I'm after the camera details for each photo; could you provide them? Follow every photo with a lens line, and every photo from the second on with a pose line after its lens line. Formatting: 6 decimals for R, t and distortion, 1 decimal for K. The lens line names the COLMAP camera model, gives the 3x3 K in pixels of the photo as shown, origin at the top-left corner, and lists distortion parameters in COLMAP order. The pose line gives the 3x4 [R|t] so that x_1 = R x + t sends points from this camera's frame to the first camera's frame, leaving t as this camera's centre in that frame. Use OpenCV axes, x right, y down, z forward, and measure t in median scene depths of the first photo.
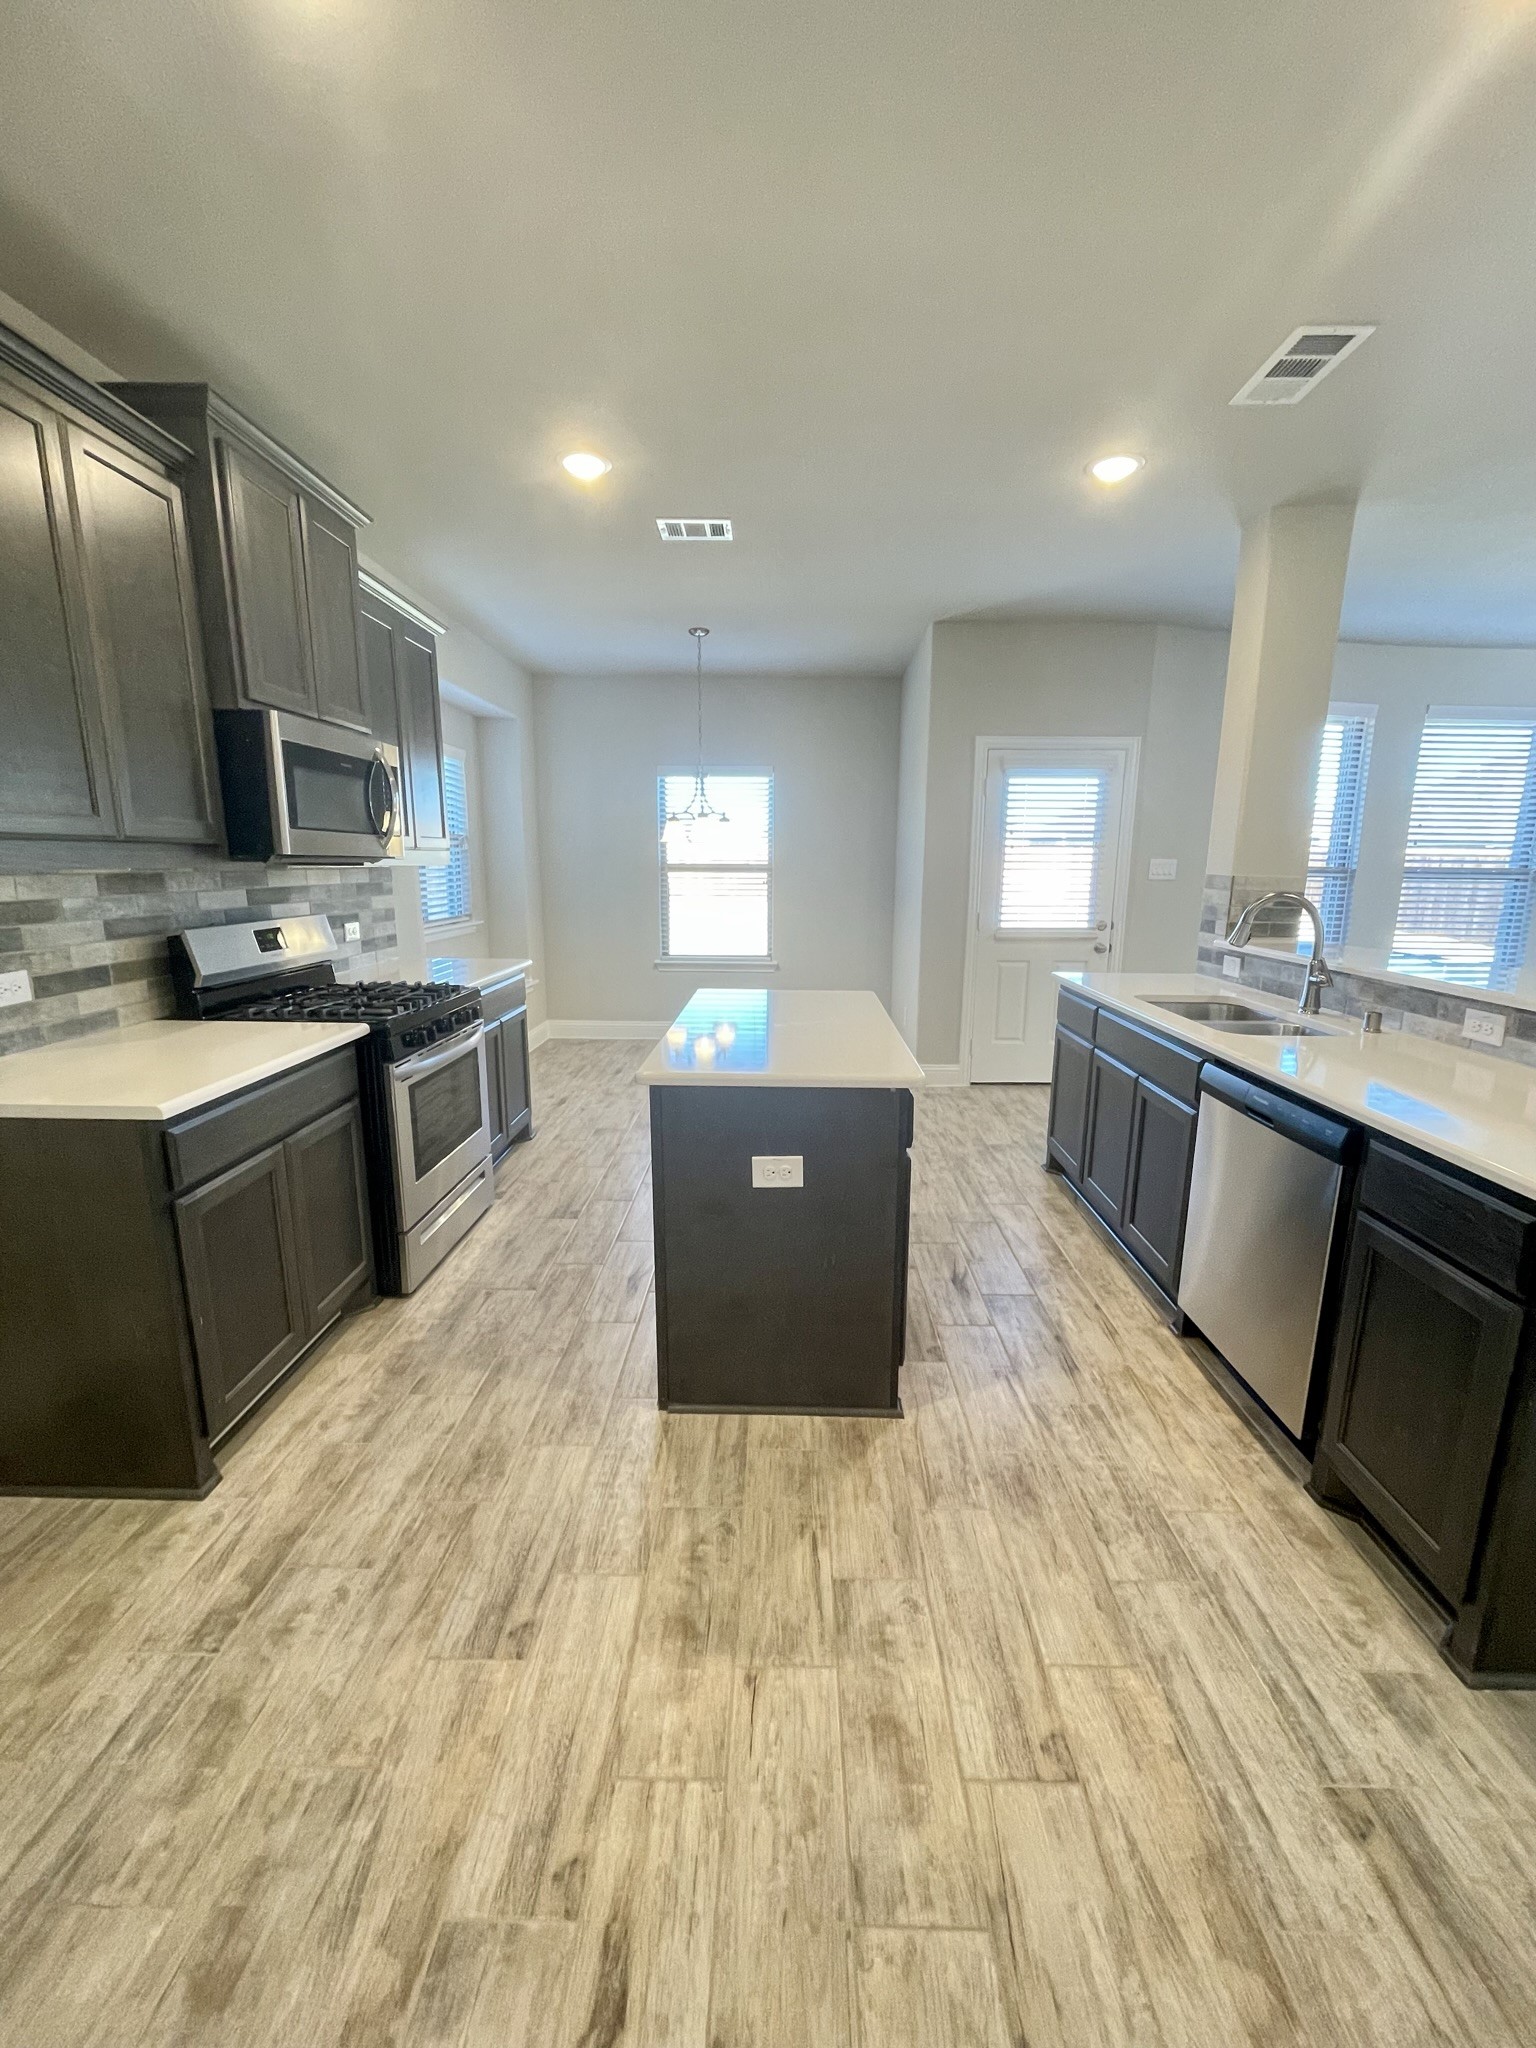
lens RADIAL K [[830.2, 0, 768.0], [0, 830.2, 1024.0], [0, 0, 1]] dist [-0.002874, -0.000908]
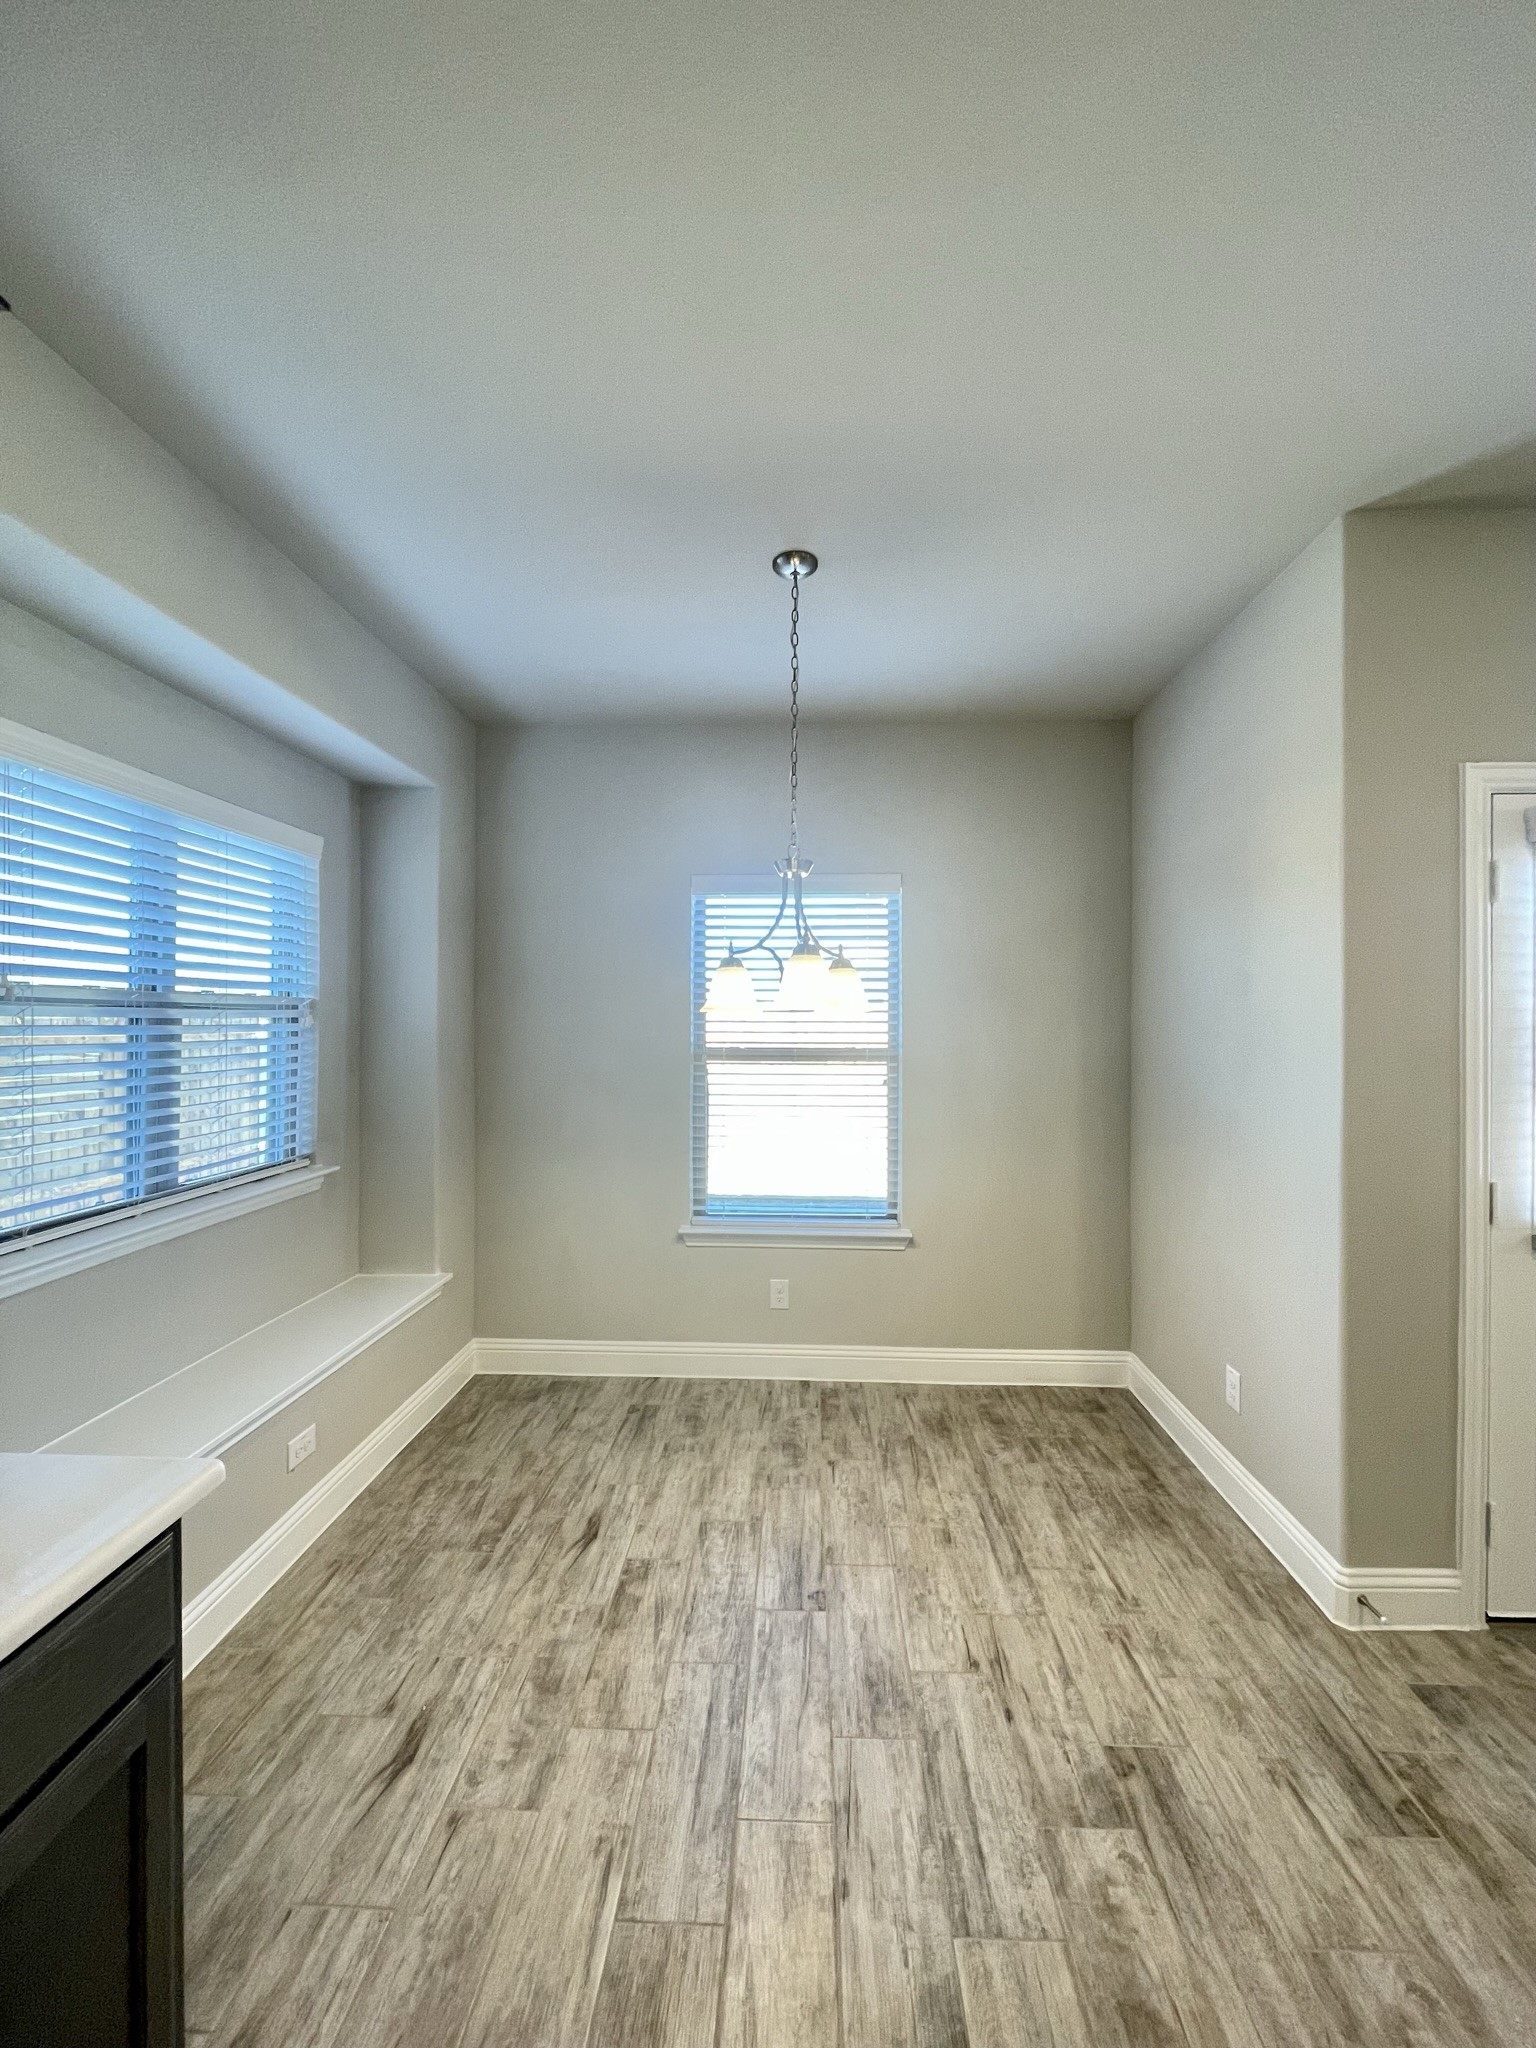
lens RADIAL K [[830.2, 0, 768.0], [0, 830.2, 1024.0], [0, 0, 1]] dist [-0.002874, -0.000908]
pose [[0.999732, -0.001616, -0.023094, -0.091192], [-0.002805, 0.981749, -0.190162, -0.140851], [0.022980, 0.190175, 0.981481, 0.618619]]
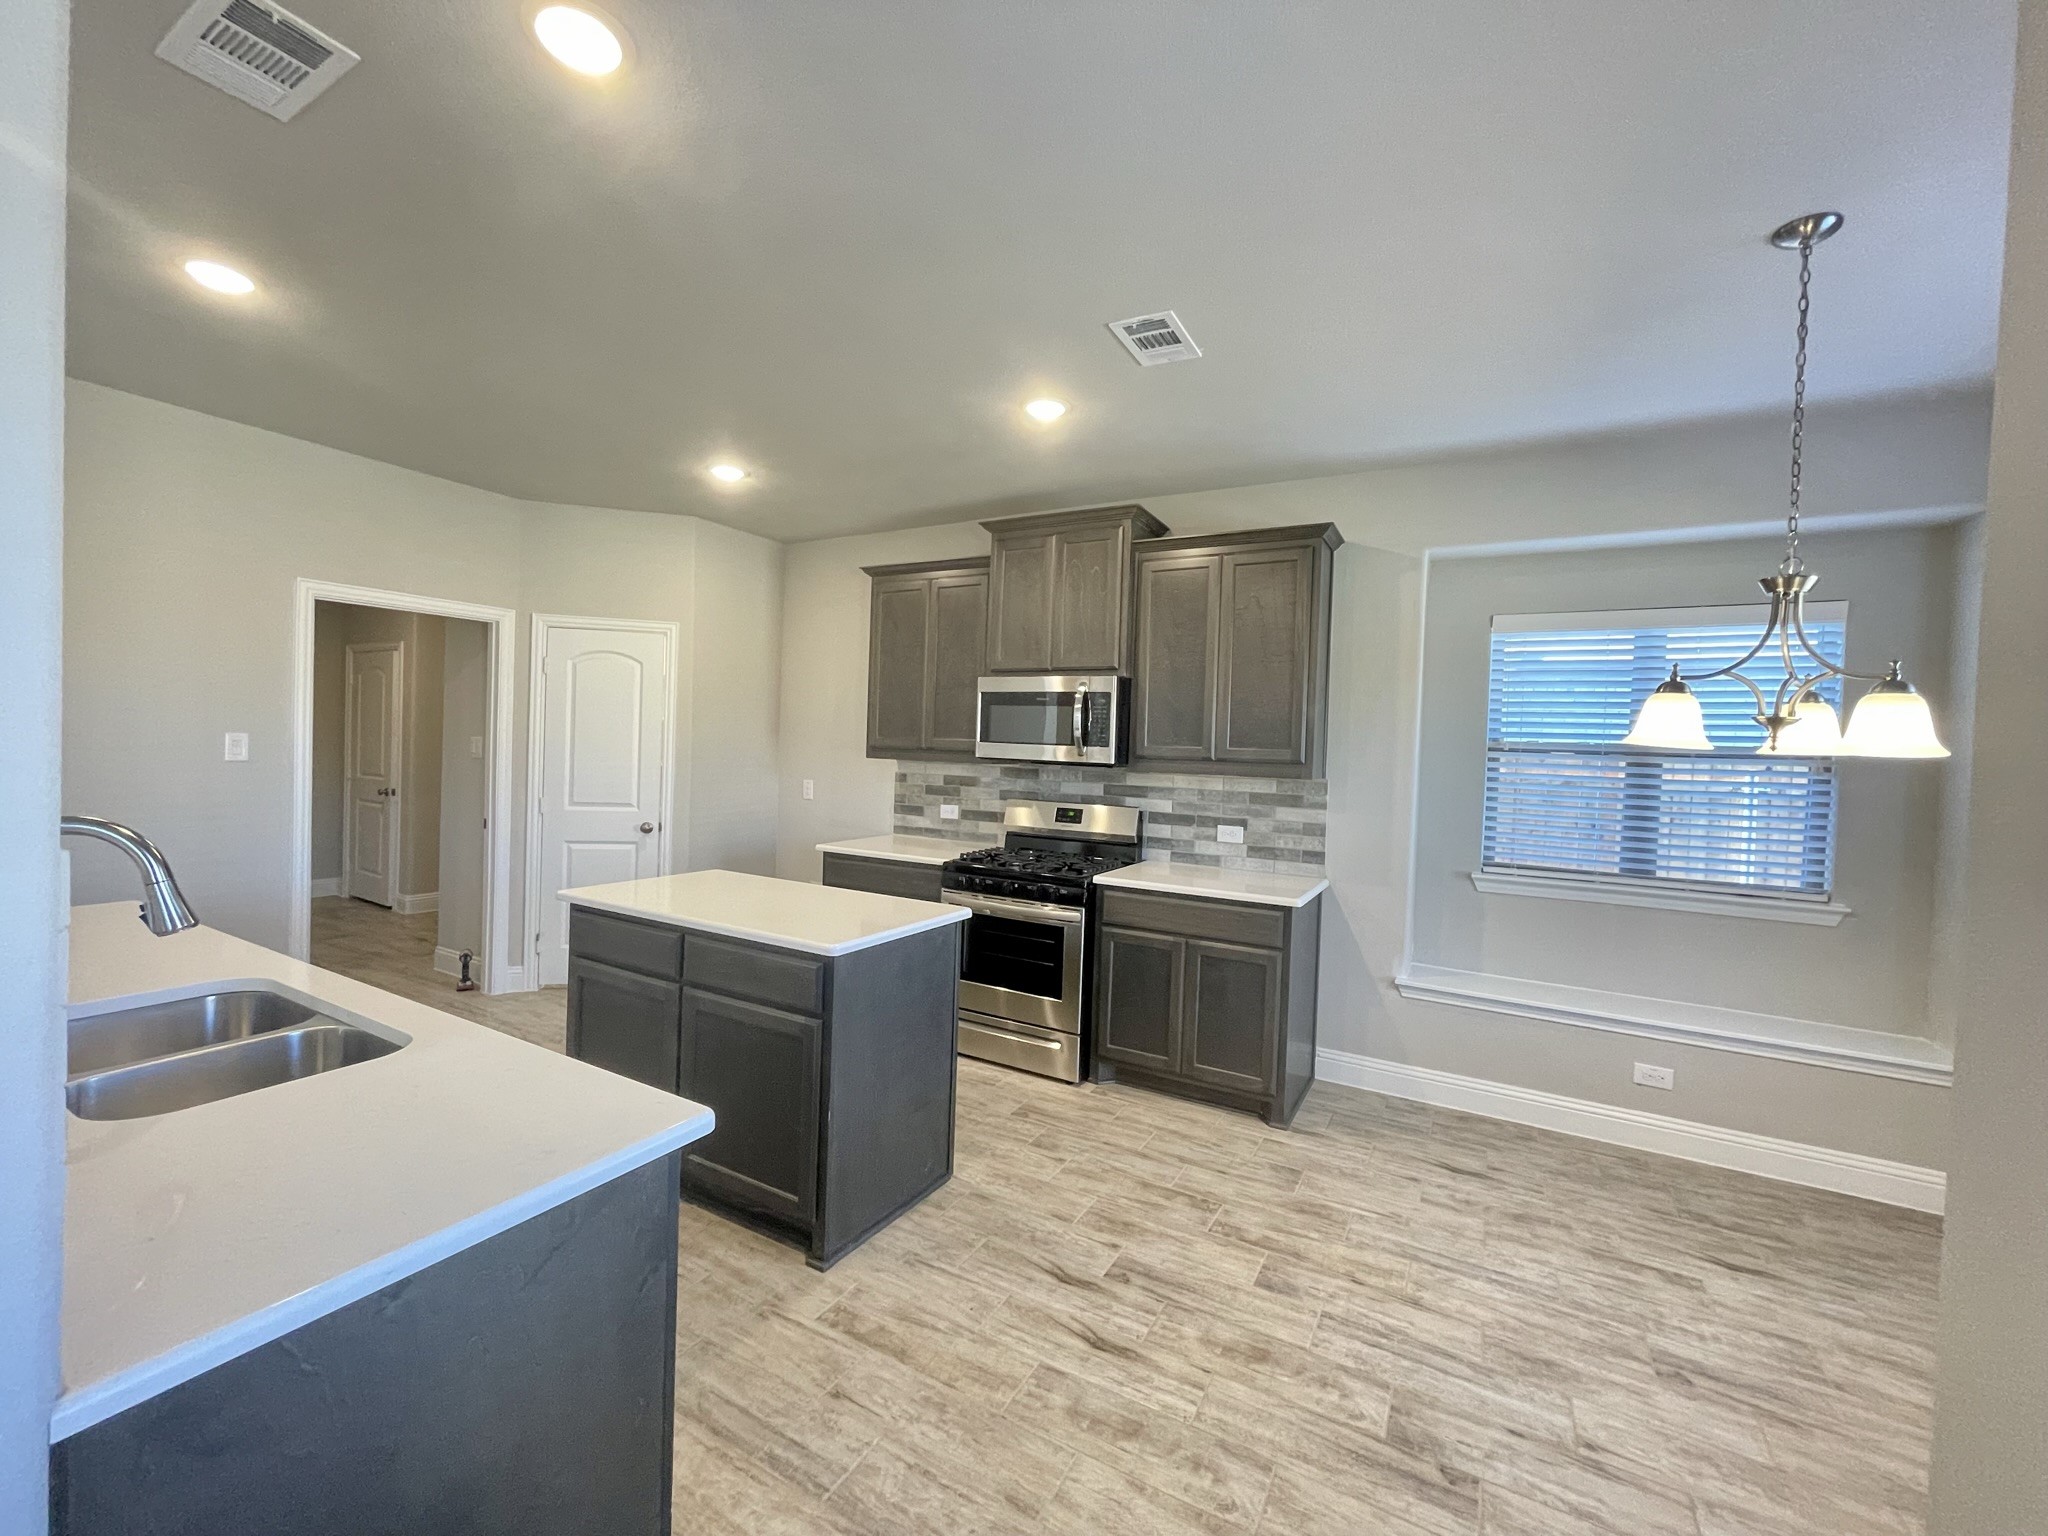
lens RADIAL K [[830.2, 0, 1022.6], [0, 830.2, 762.3], [0, 0, 1]] dist [-0.002874, -0.000908]
pose [[-0.479644, -0.005957, -0.877443, 0.450115], [-0.204596, 0.973173, 0.105233, -0.200260], [0.853277, 0.229996, -0.467995, 0.957994]]
